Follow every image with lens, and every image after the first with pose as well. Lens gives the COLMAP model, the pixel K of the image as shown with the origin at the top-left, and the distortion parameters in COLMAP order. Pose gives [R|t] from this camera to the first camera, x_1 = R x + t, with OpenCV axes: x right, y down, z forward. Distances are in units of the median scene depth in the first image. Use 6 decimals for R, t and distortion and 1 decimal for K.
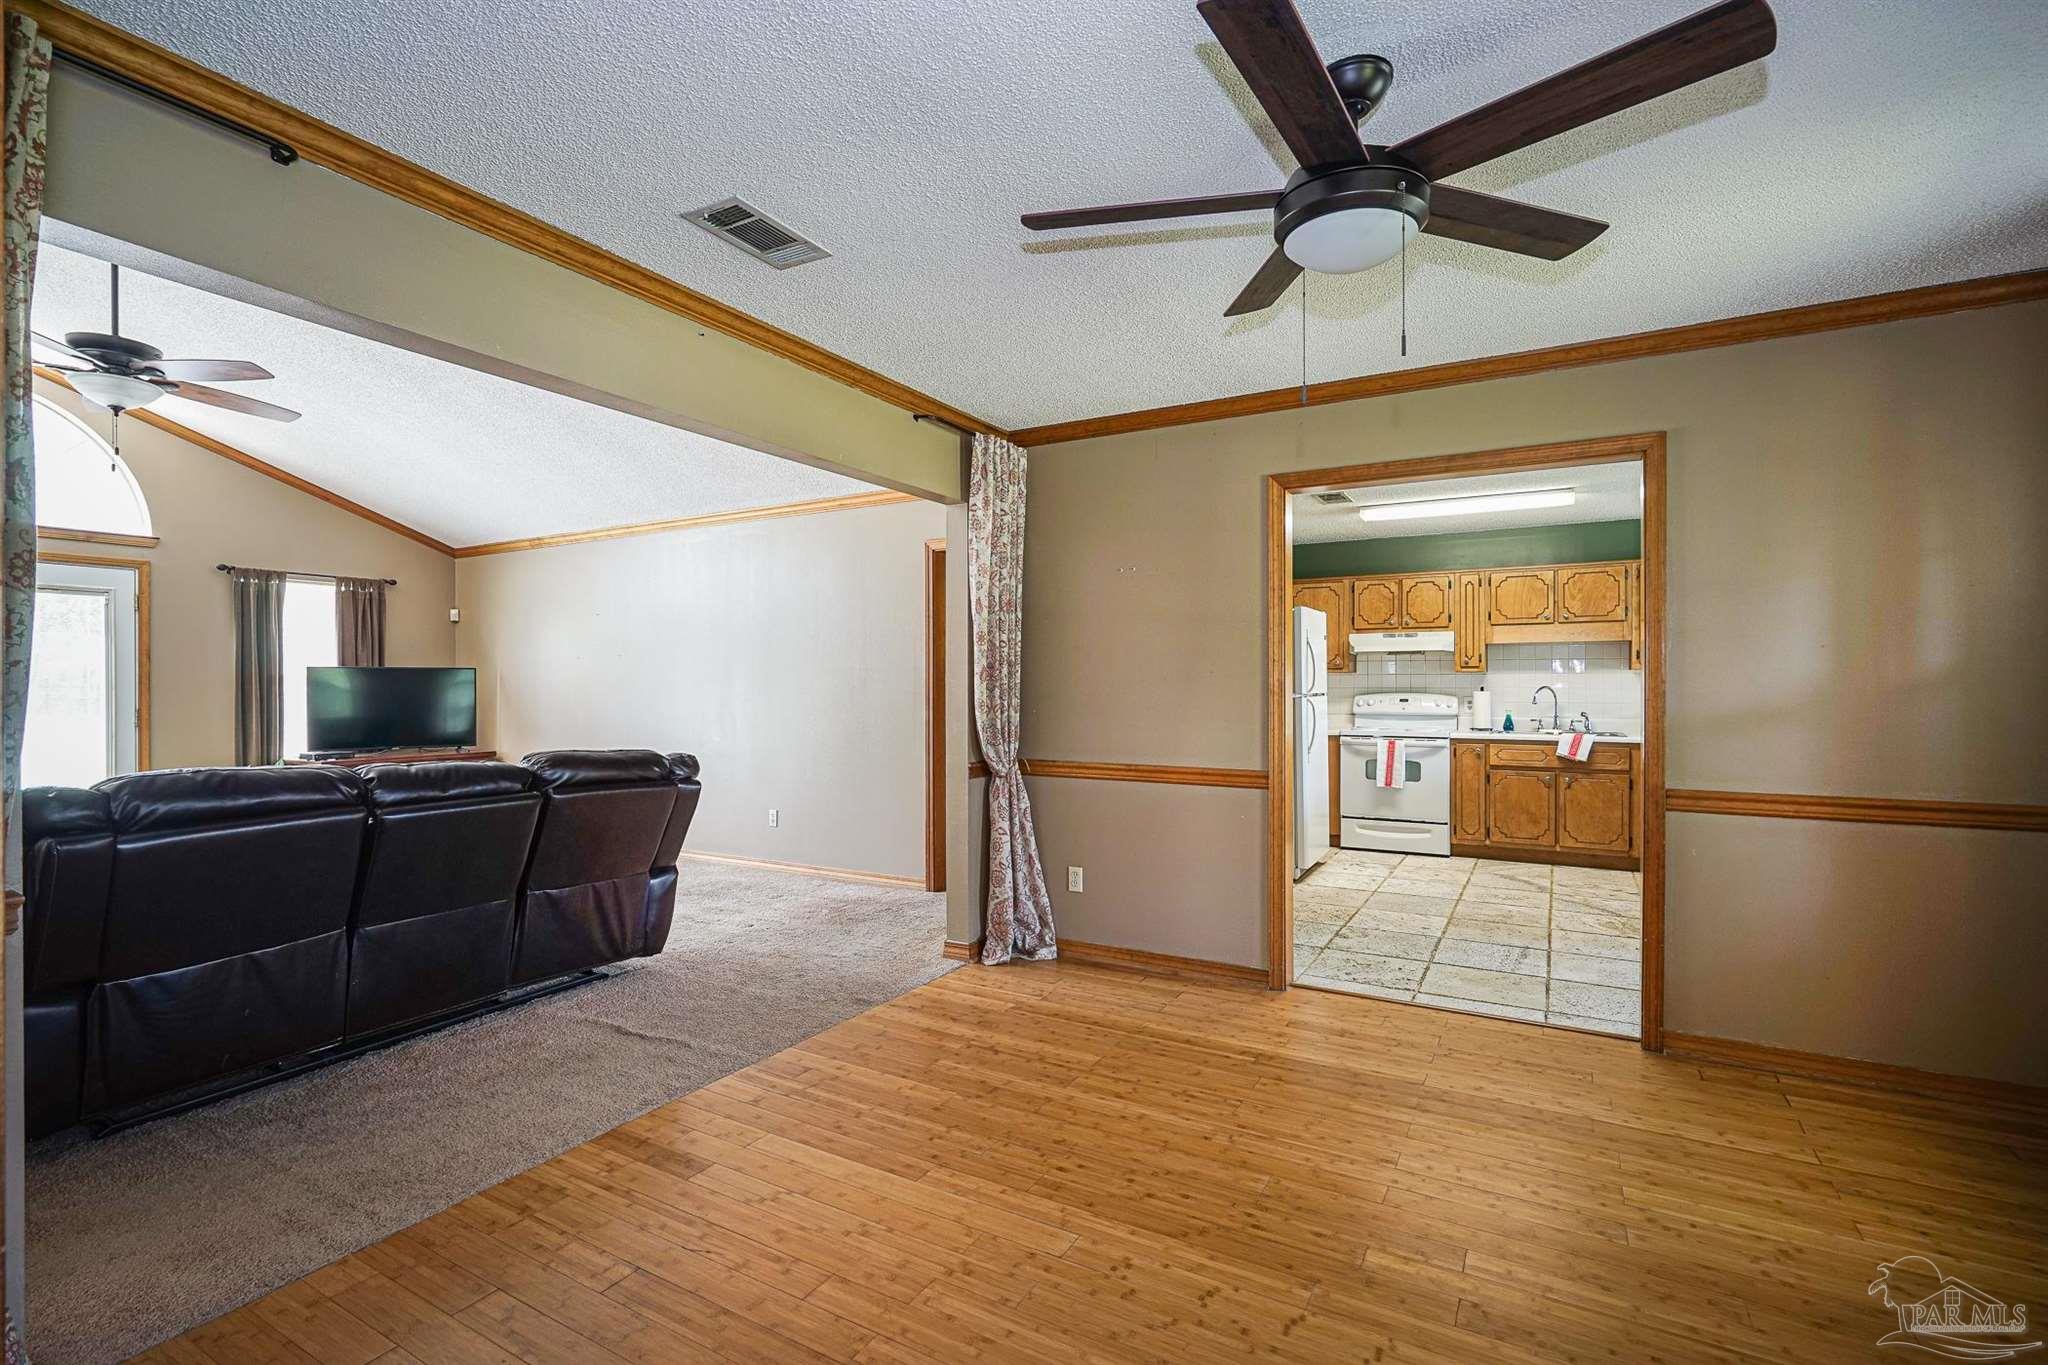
lens RADIAL K [[935.9, 0, 1021.8], [0, 935.9, 686.8], [0, 0, 1]] dist [-0.001082, 0.000445]
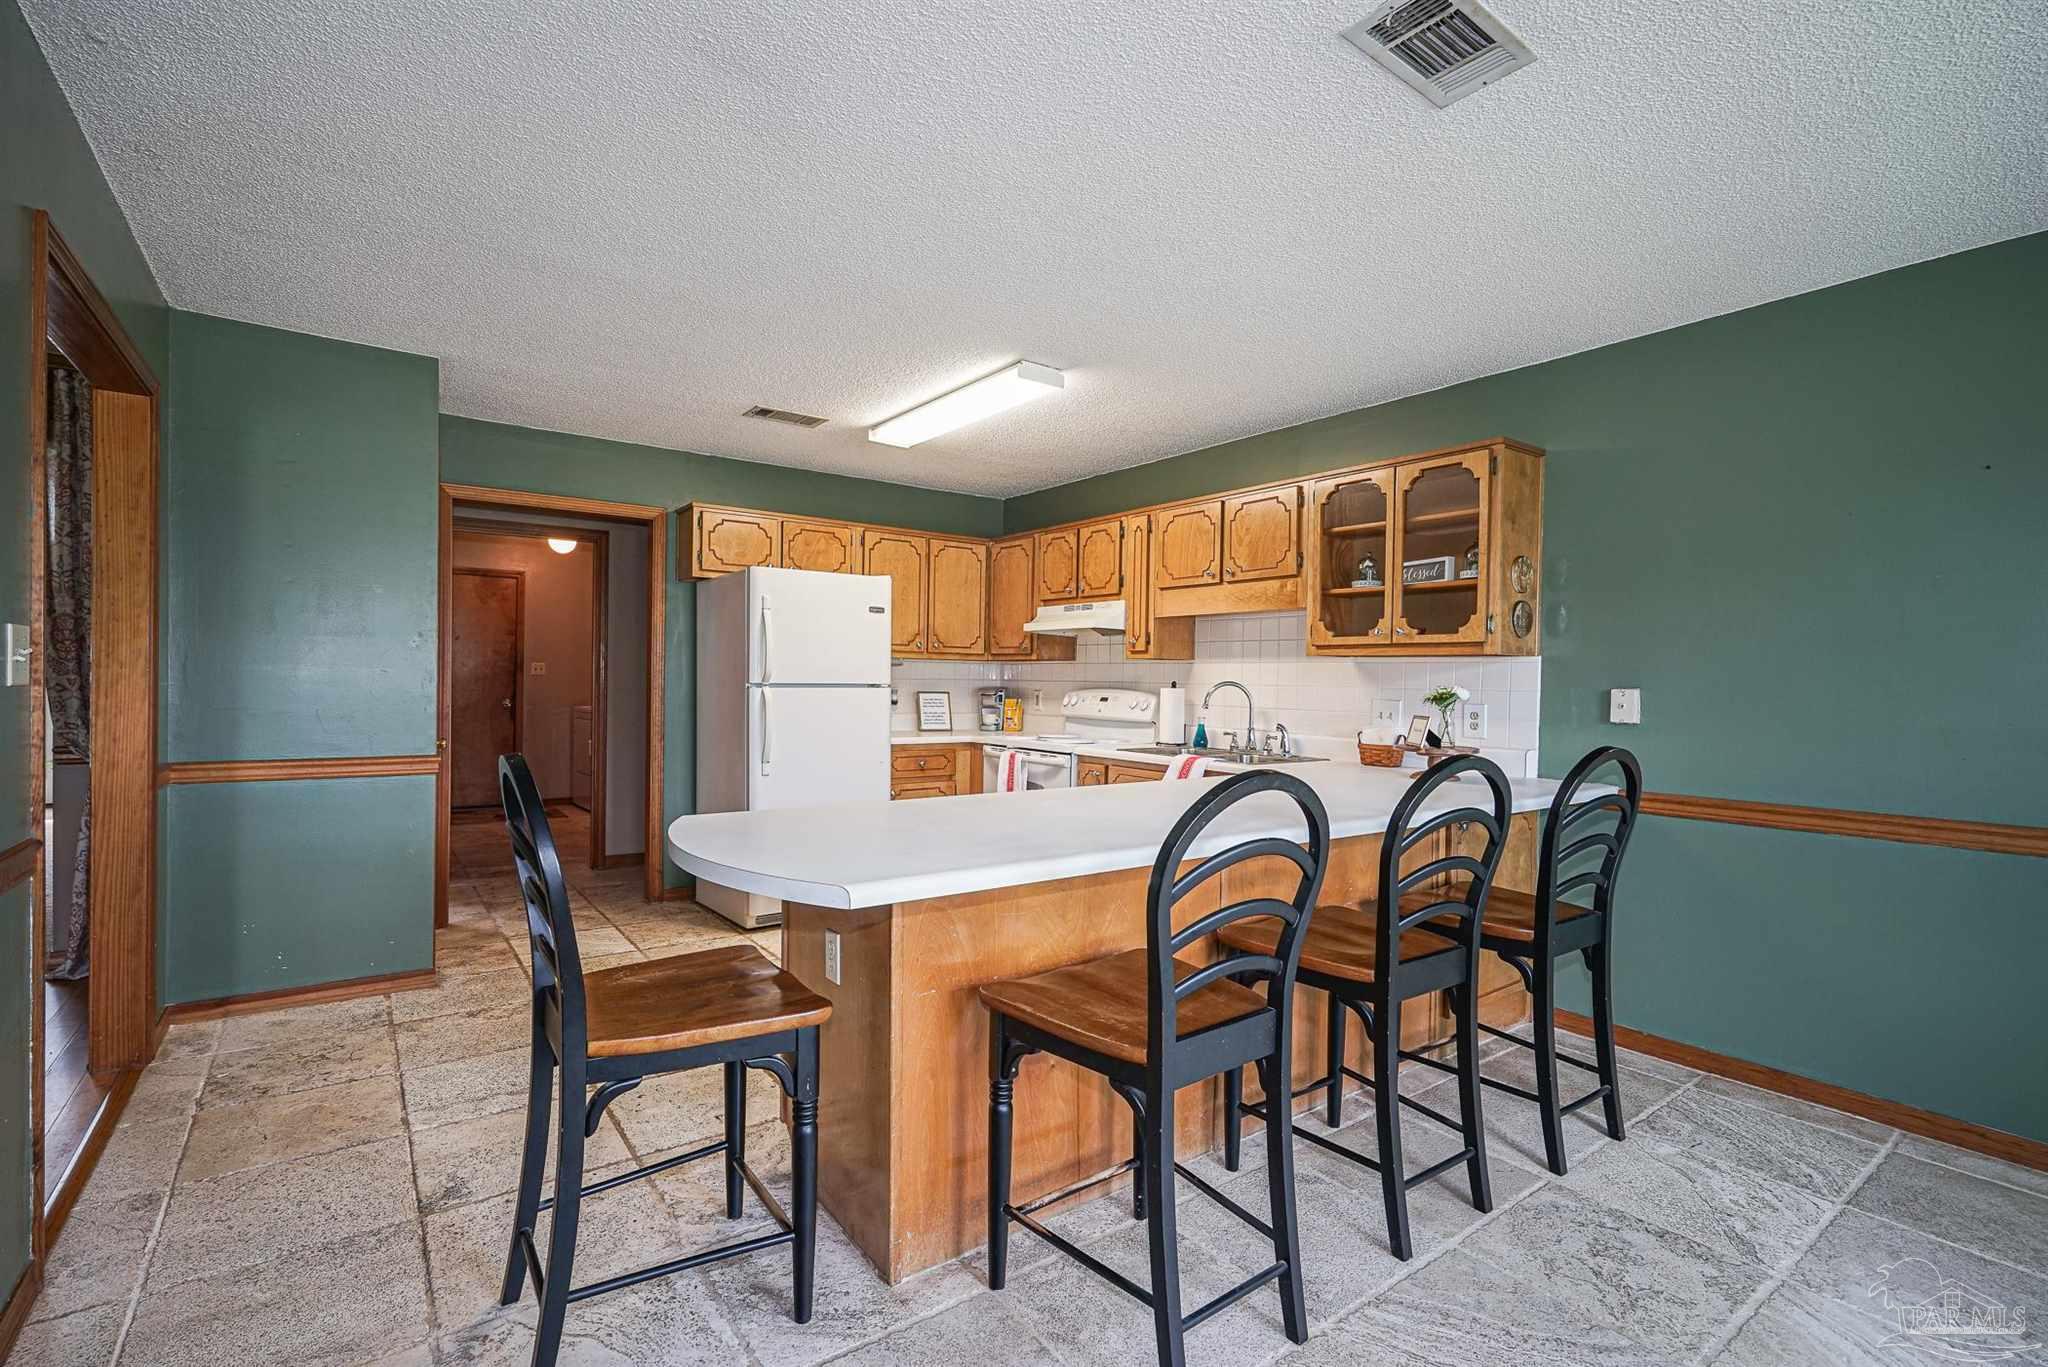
lens RADIAL K [[935.9, 0, 1021.8], [0, 935.9, 687.8], [0, 0, 1]] dist [-0.001082, 0.000445]
pose [[0.911212, 0.020086, -0.411447, 0.699704], [-0.017123, 0.999794, 0.010885, -0.001048], [0.411581, -0.002873, 0.911369, 0.350760]]
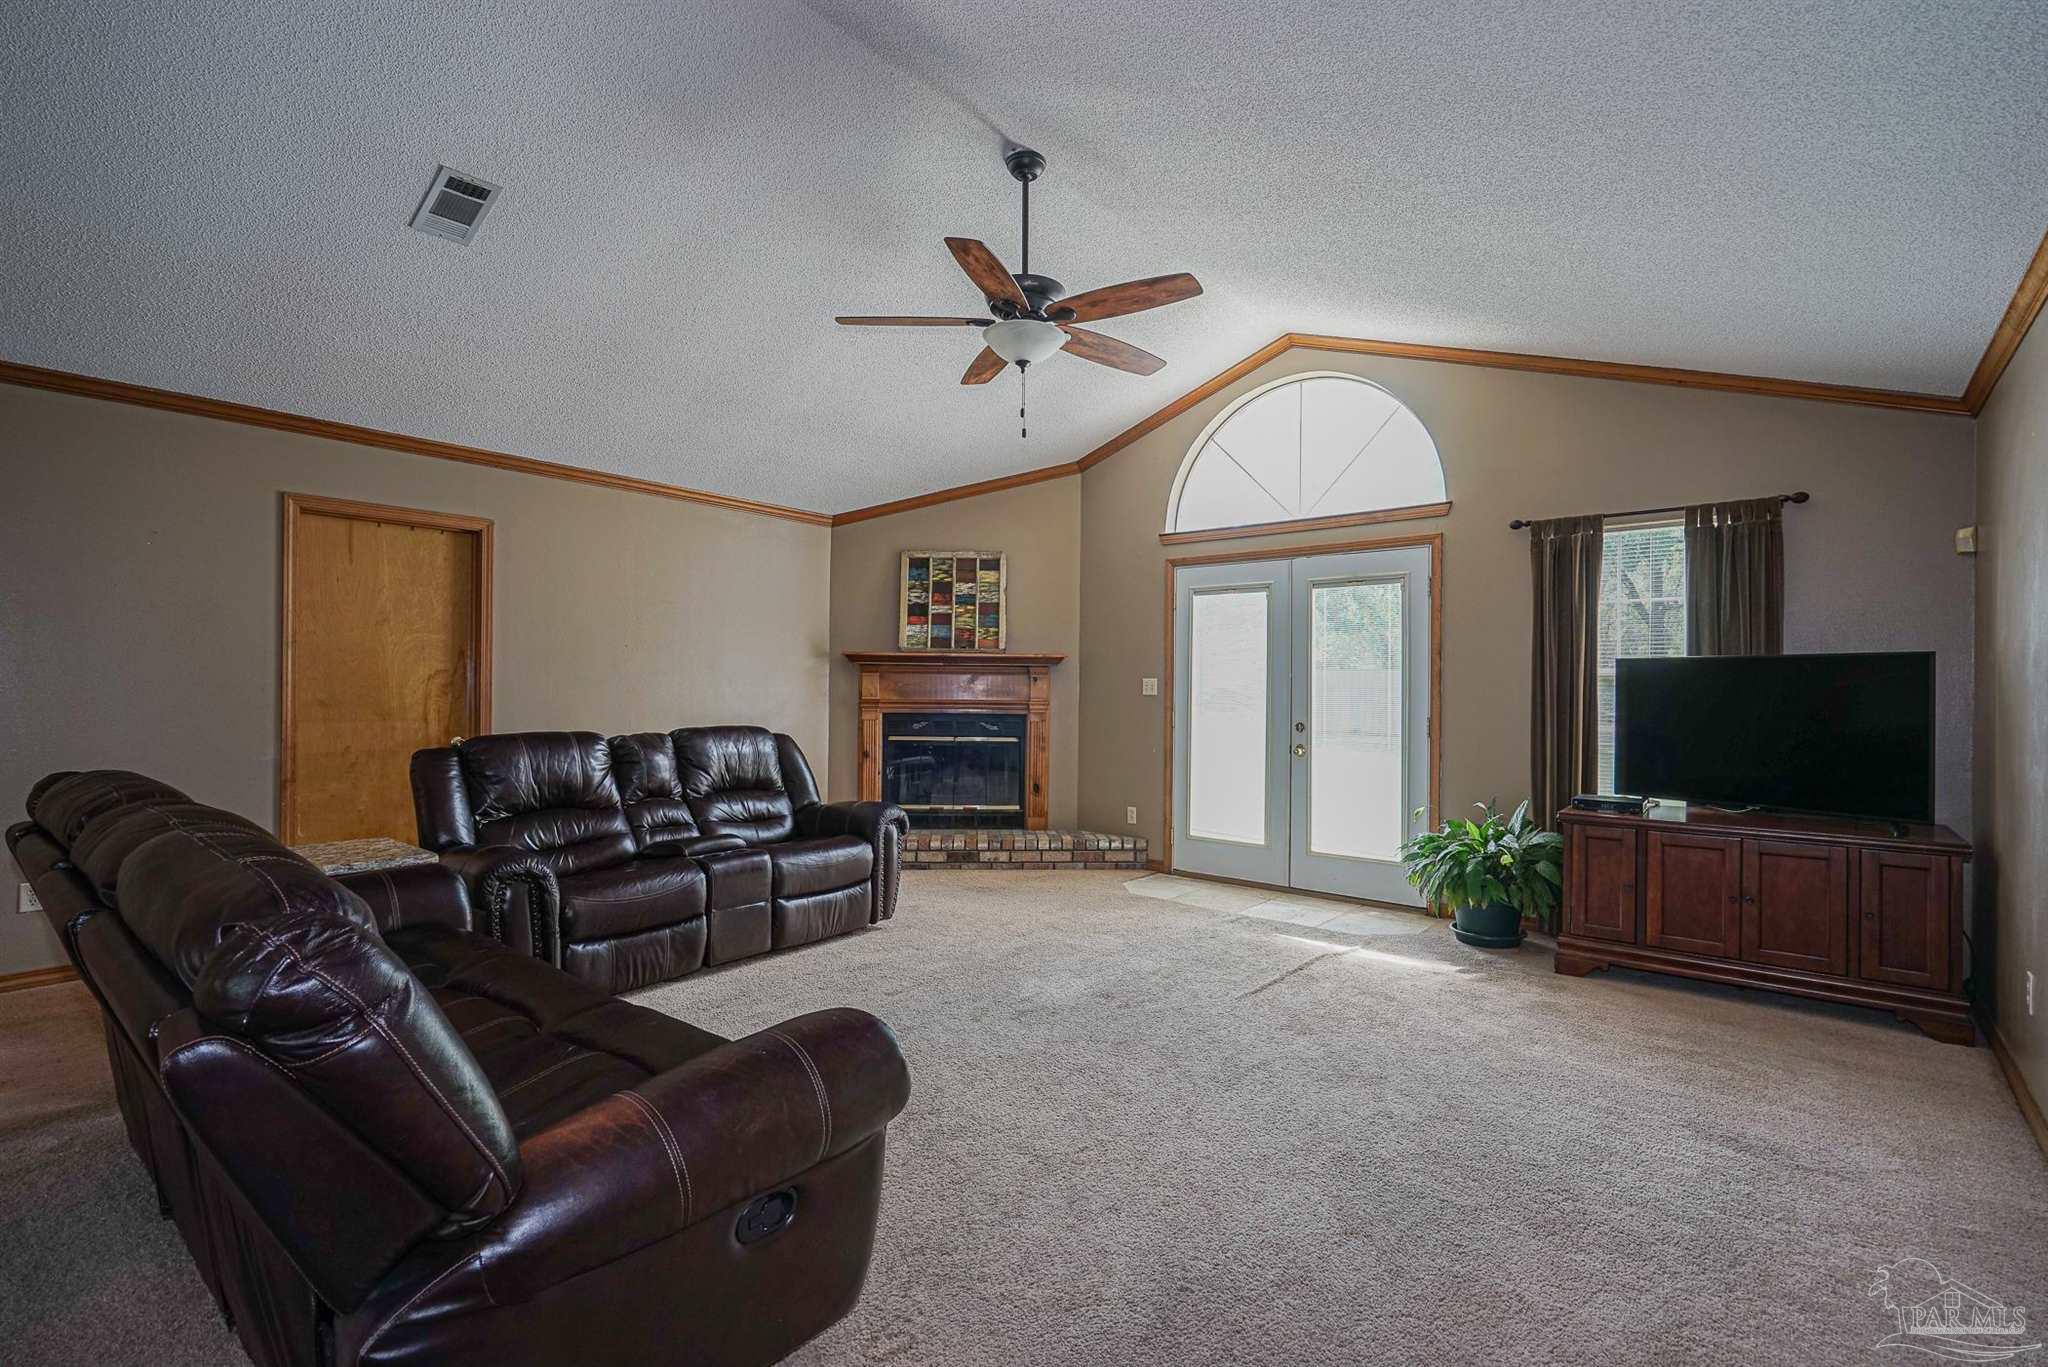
lens RADIAL K [[935.9, 0, 1021.8], [0, 935.9, 687.8], [0, 0, 1]] dist [-0.001082, 0.000445]
pose [[-0.189213, -0.000422, -0.981936, -0.071825], [-0.008693, 0.999961, 0.001245, 0.000565], [0.981898, 0.008772, -0.189209, 0.752582]]
